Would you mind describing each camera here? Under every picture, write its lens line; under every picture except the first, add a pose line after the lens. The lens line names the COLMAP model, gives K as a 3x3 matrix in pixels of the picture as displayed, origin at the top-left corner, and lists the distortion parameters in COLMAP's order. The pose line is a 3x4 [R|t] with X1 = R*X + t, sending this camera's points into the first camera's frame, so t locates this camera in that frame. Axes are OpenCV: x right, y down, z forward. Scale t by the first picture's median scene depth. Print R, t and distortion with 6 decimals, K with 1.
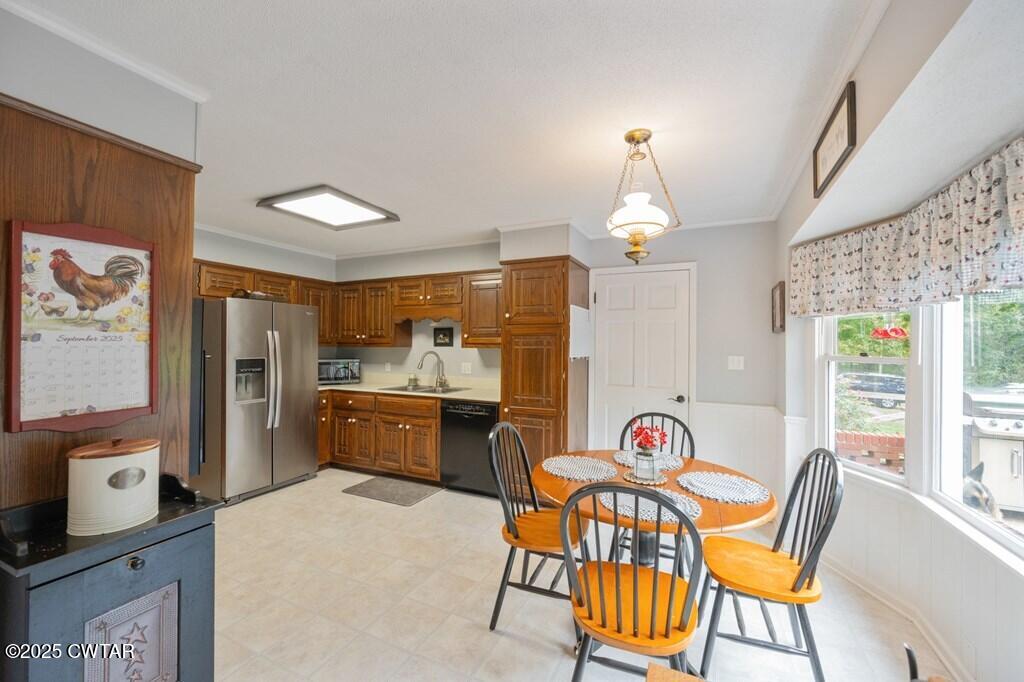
lens RADIAL K [[407.6, 0, 512.7], [0, 407.6, 342.9], [0, 0, 1]] dist [-0.005880, -0.000548]
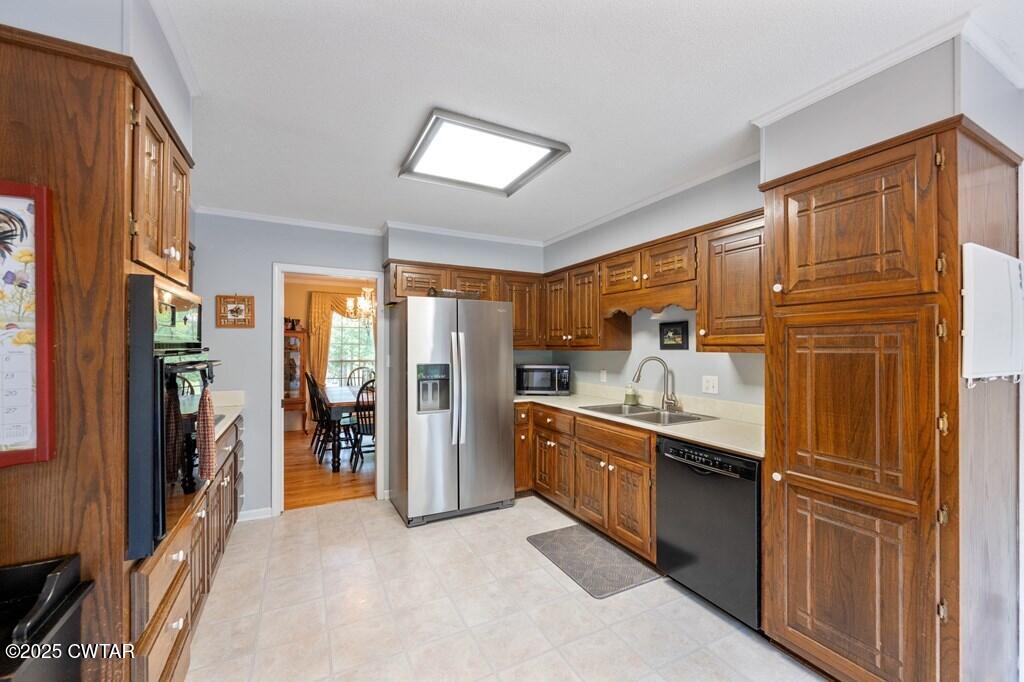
lens RADIAL K [[407.6, 0, 511.5], [0, 407.6, 345.0], [0, 0, 1]] dist [-0.005880, -0.000548]
pose [[0.798388, -0.008338, -0.602085, 0.022701], [0.007344, 0.999965, -0.004110, 0.002089], [0.602098, -0.001141, 0.798421, 0.359107]]
